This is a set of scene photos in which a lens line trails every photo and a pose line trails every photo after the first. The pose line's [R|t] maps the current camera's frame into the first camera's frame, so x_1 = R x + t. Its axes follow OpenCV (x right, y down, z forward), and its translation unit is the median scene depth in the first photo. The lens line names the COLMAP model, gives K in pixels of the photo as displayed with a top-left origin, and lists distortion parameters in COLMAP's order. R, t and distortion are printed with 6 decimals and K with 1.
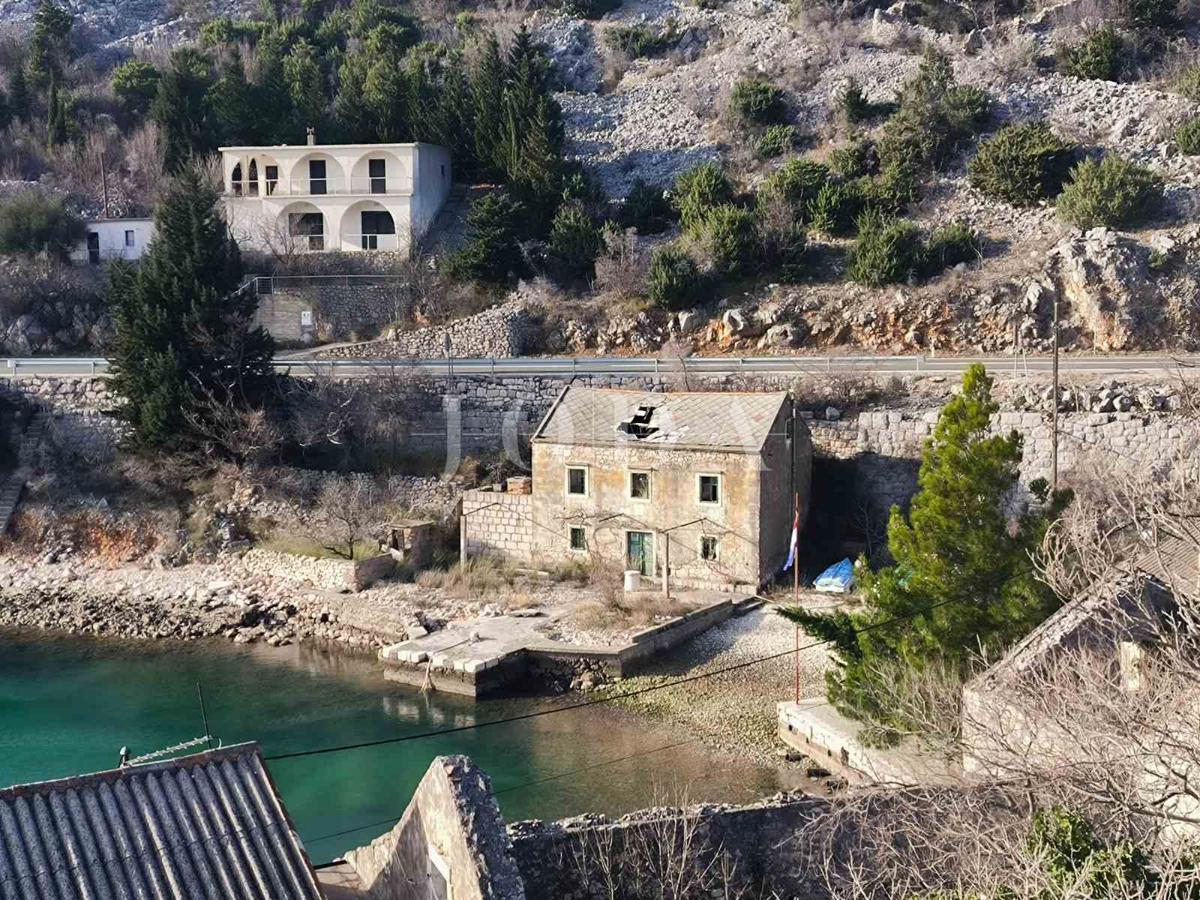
lens RADIAL K [[1680.5, 0, 600.0], [0, 1680.5, 450.0], [0, 0, 1]] dist [0.194294, -0.812527]
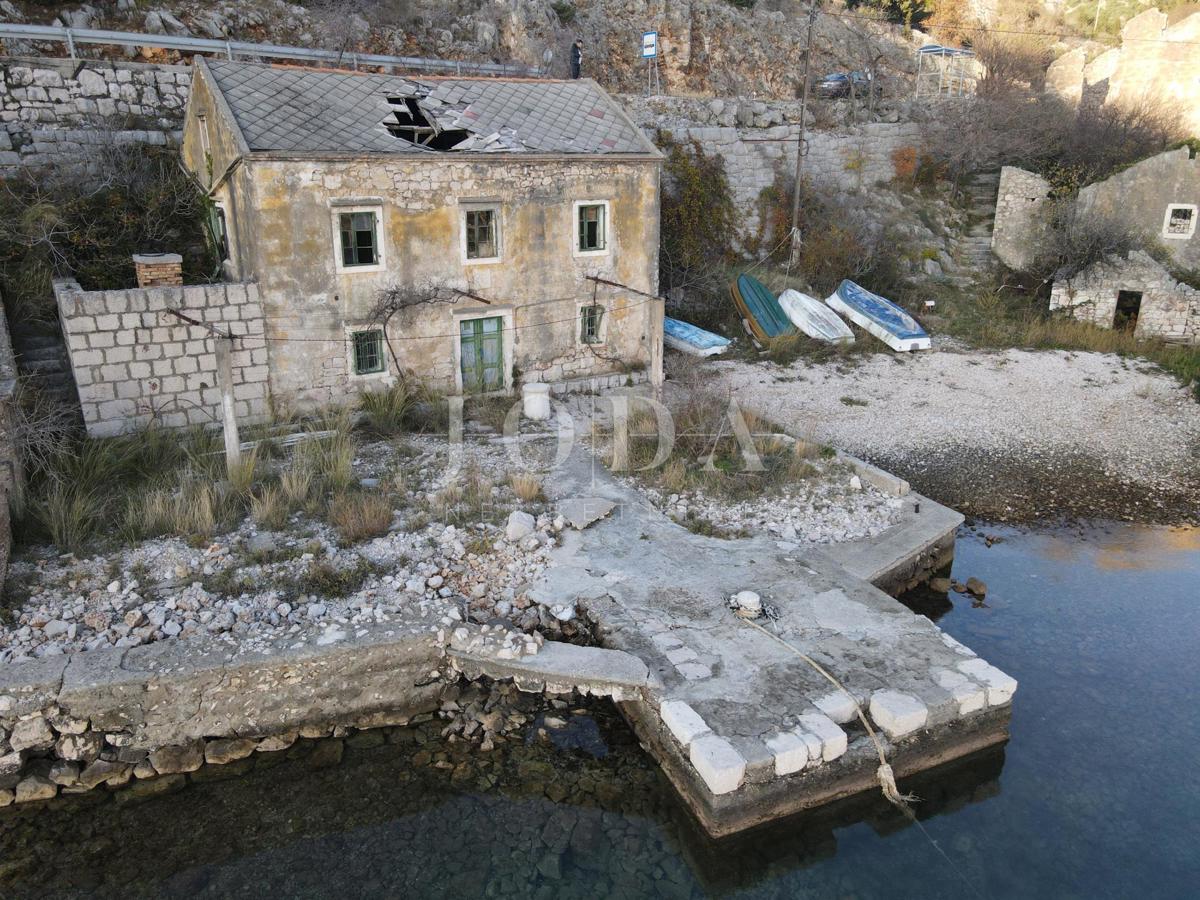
lens RADIAL K [[880.5, 0, 597.7], [0, 880.5, 440.9], [0, 0, 1]] dist [-0.000703, 0.032947]
pose [[0.506393, -0.254773, 0.823806, -0.221032], [0.099603, 0.966243, 0.237598, 0.022541], [-0.856531, -0.038265, 0.514675, 0.840077]]
